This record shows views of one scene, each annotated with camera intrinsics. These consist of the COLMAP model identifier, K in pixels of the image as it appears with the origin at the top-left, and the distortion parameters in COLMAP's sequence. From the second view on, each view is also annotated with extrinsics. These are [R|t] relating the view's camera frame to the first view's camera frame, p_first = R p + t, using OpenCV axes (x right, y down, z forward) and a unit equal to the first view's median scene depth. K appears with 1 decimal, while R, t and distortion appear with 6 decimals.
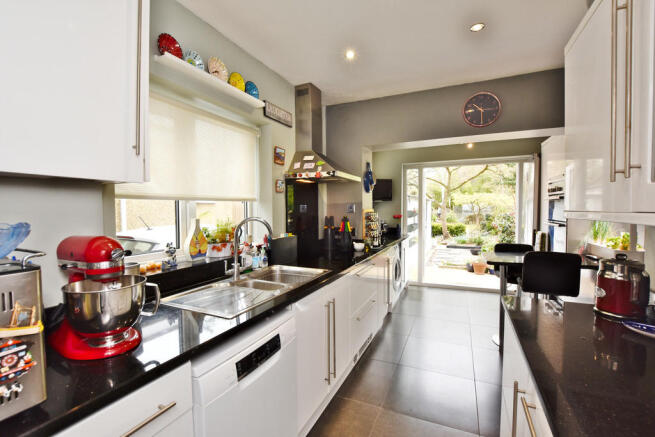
lens RADIAL K [[293.4, 0, 324.2], [0, 293.4, 218.0], [0, 0, 1]] dist [-0.017233, -0.000198]
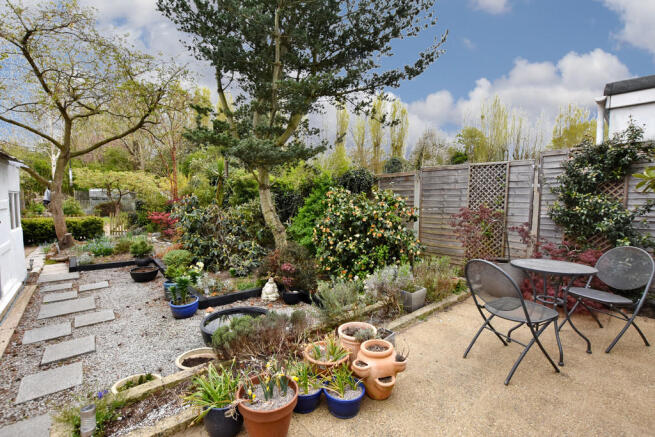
lens RADIAL K [[293.4, 0, 324.7], [0, 293.4, 215.7], [0, 0, 1]] dist [-0.017233, -0.000198]
pose [[0.420348, -0.040174, 0.906473, 0.137553], [0.013863, 0.999187, 0.037855, 0.001220], [-0.907257, -0.003345, 0.420563, 0.343552]]
